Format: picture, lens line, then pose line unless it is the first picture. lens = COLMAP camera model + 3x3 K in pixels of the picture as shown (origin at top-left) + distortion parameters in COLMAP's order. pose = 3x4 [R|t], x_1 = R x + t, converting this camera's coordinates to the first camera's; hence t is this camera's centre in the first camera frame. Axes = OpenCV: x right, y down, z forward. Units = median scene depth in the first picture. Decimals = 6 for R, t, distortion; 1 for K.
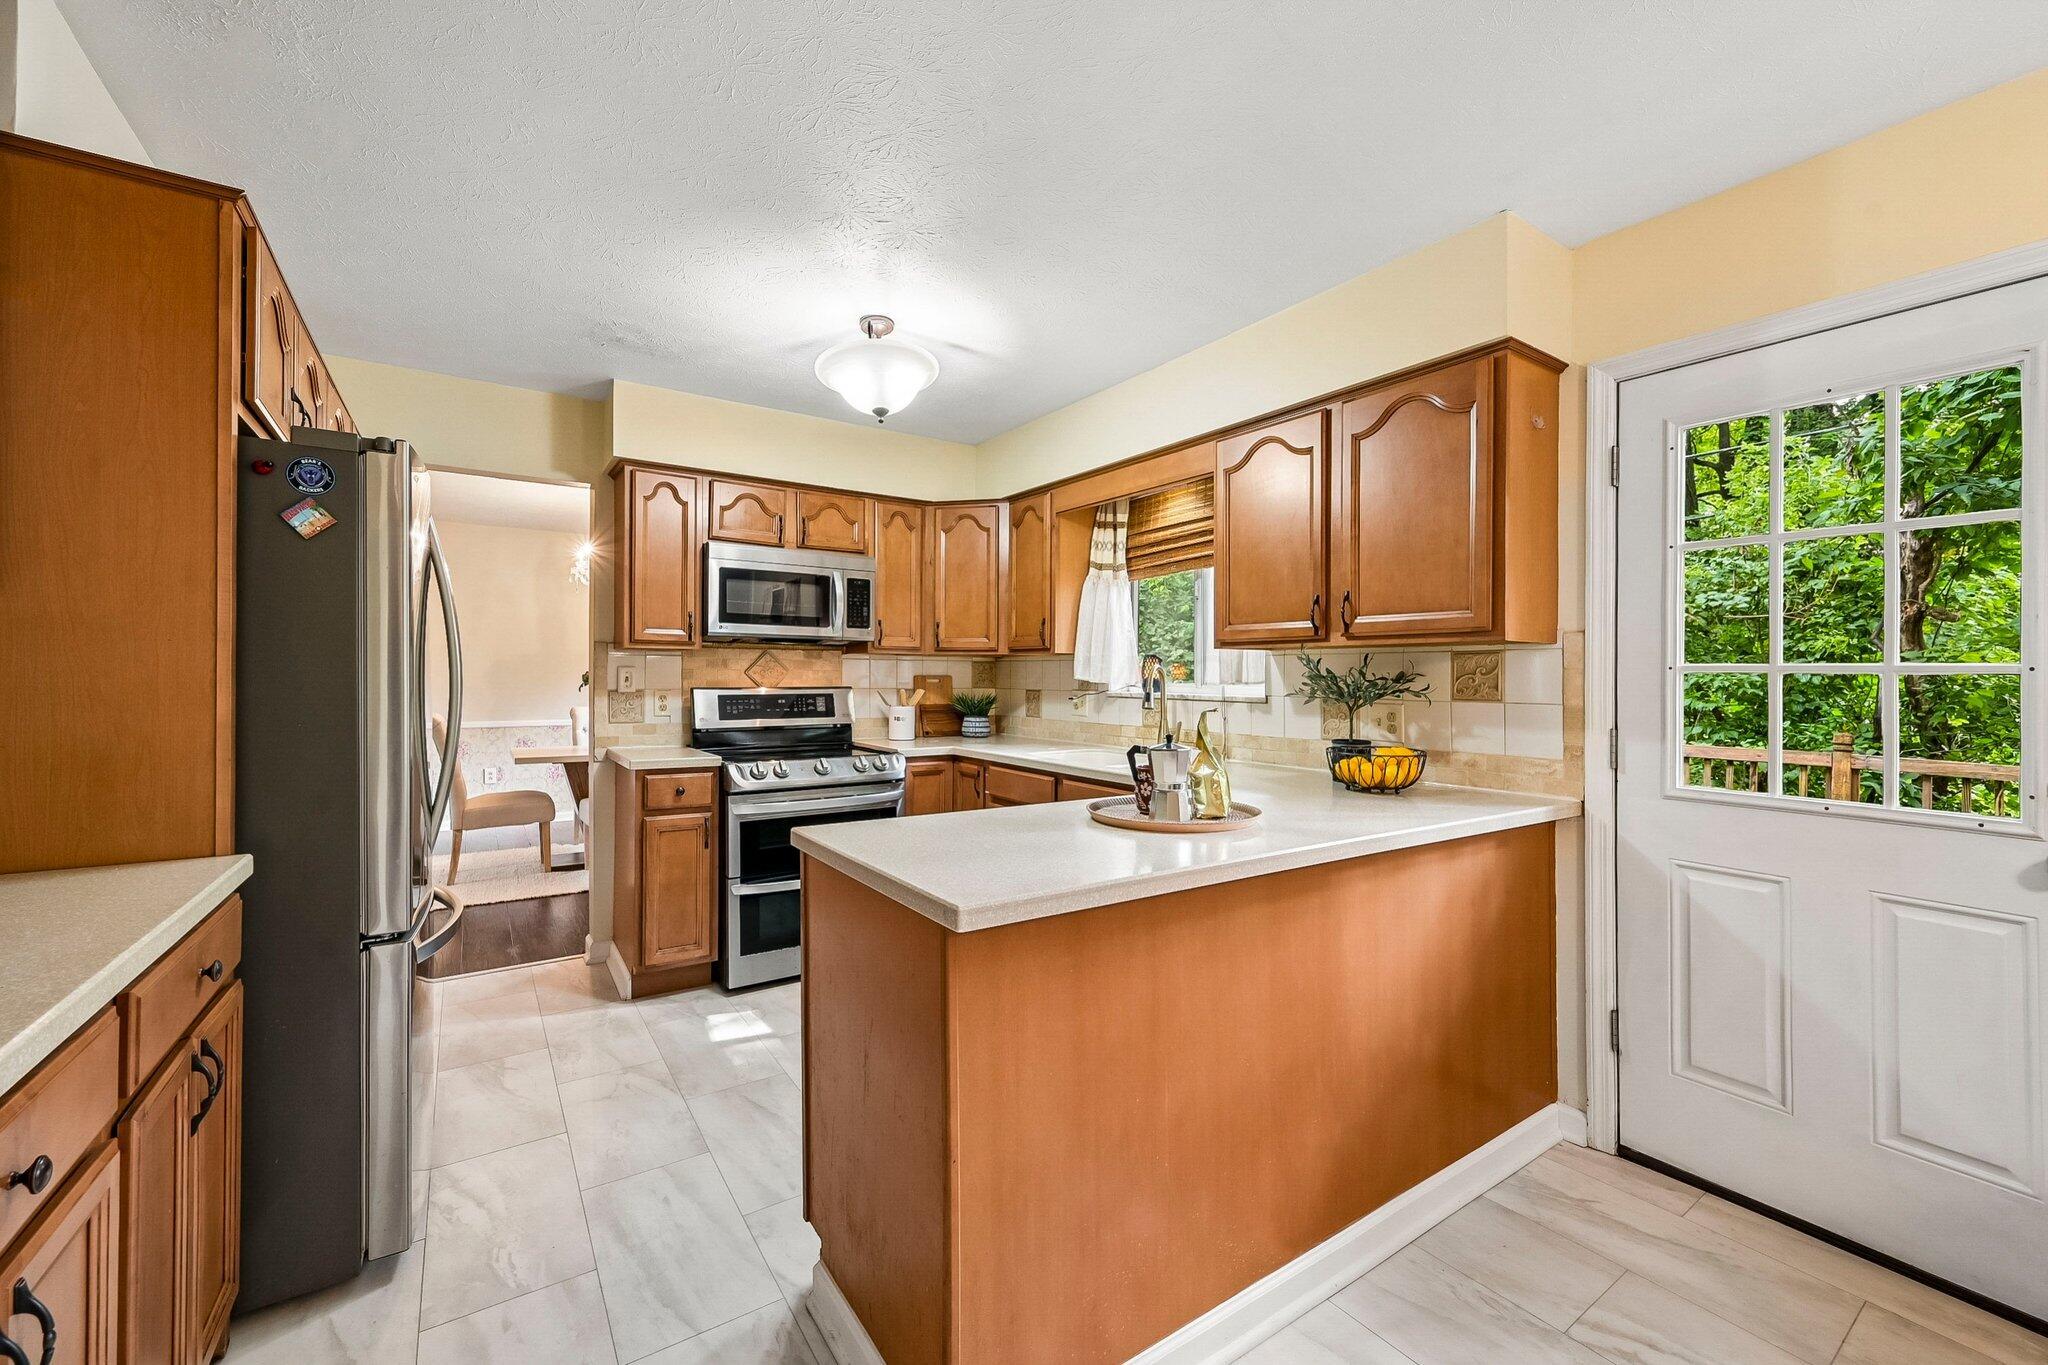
lens RADIAL K [[818.0, 0, 1022.3], [0, 818.0, 677.0], [0, 0, 1]] dist [0.004032, -0.002253]
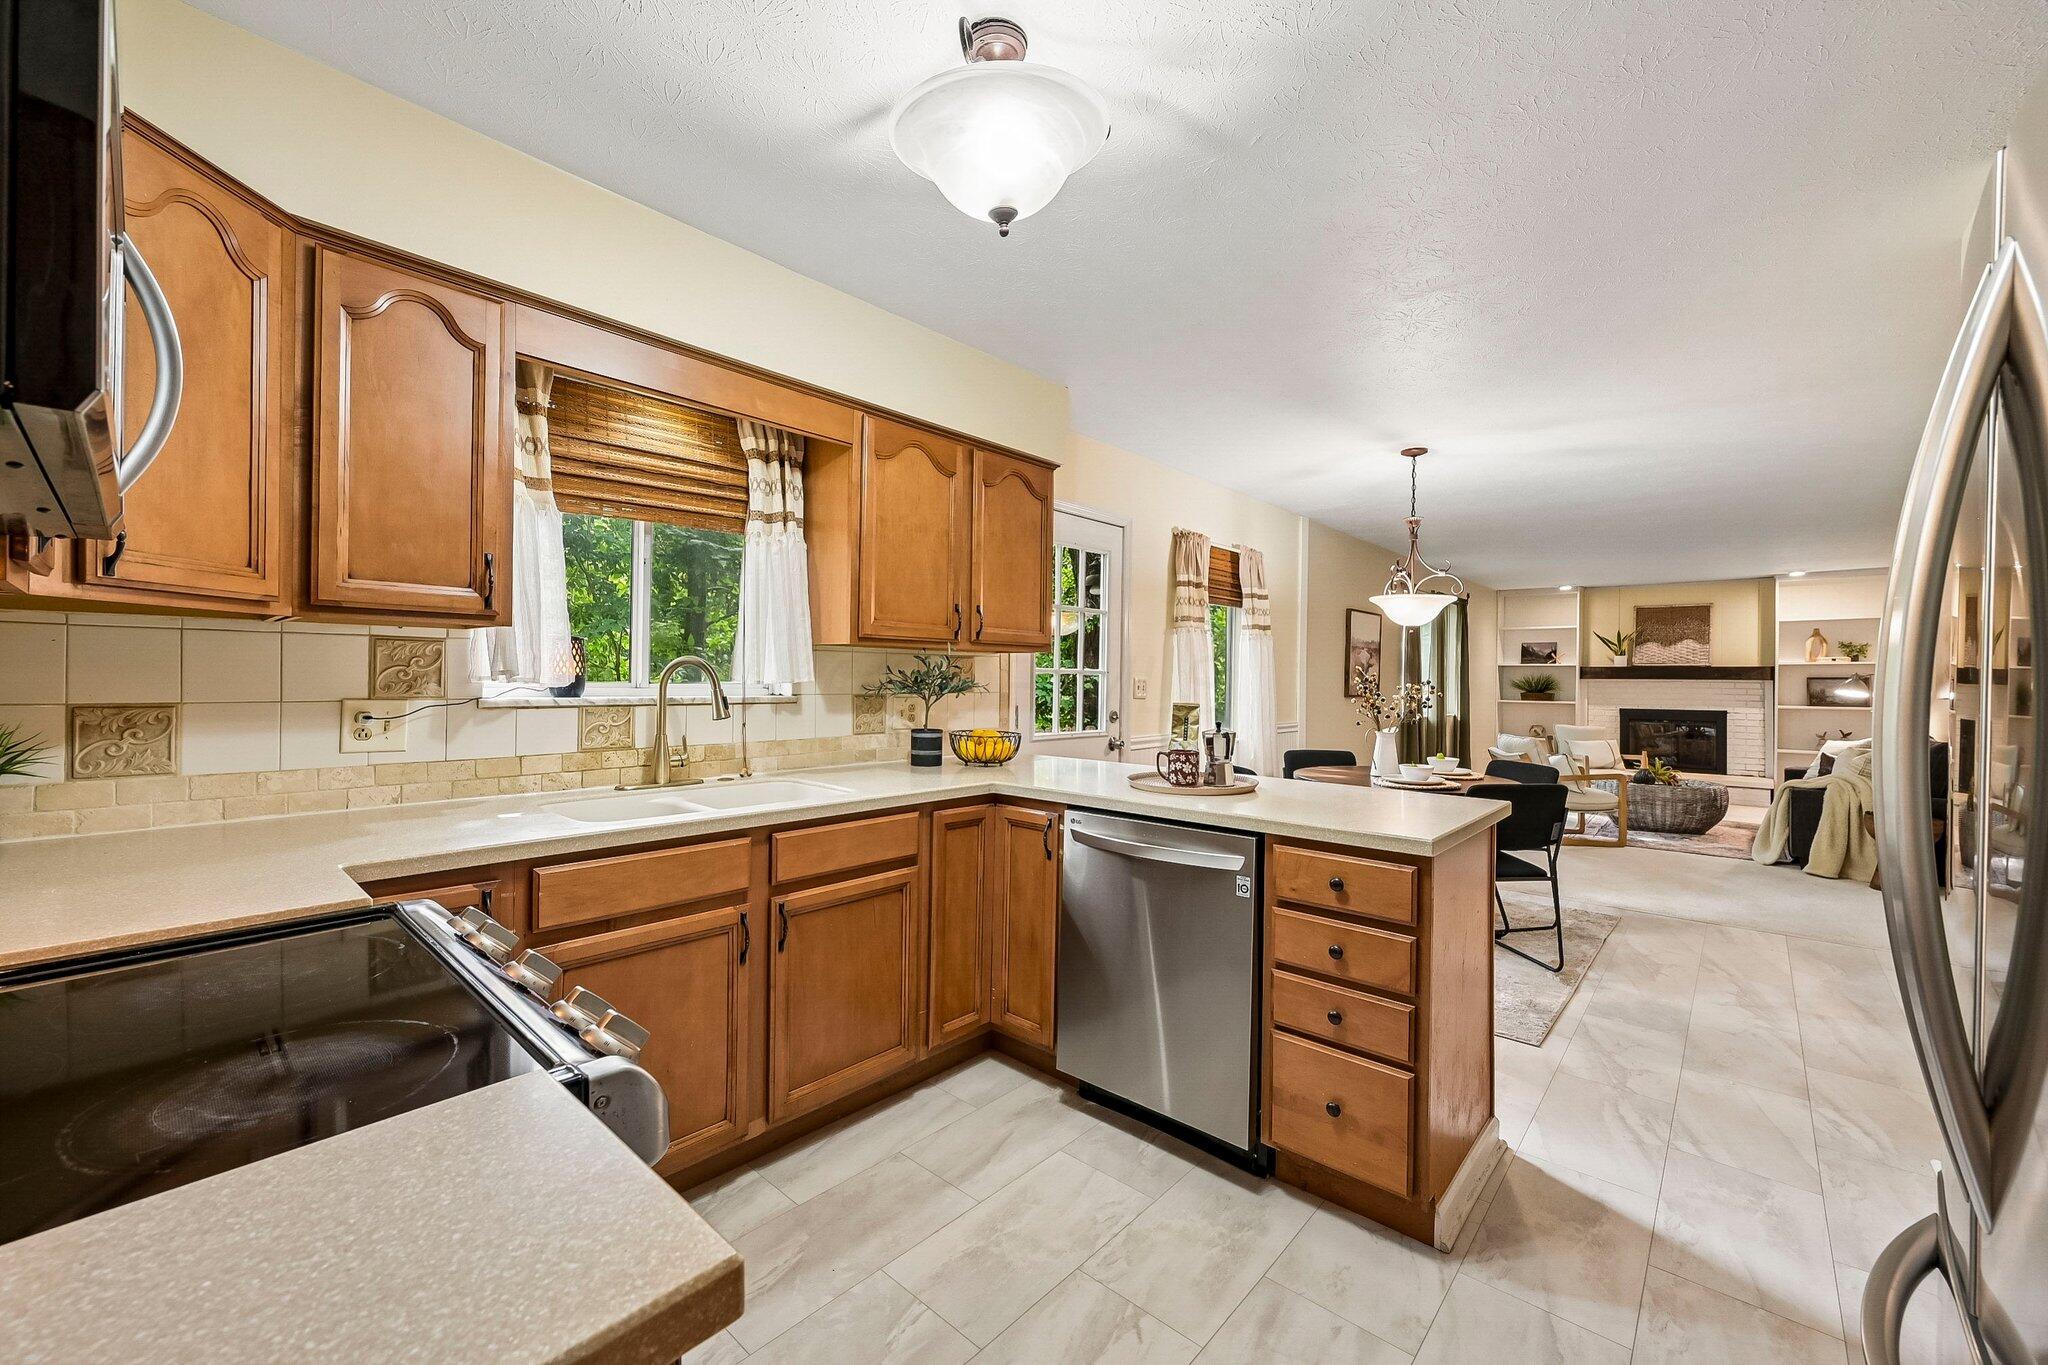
lens RADIAL K [[818.0, 0, 981.4], [0, 818.0, 676.2], [0, 0, 1]] dist [0.004032, -0.002253]
pose [[-0.204209, -0.013678, 0.978832, -0.528909], [-0.014492, 0.999835, 0.010949, -0.008831], [-0.978820, -0.011950, -0.204374, 0.837158]]
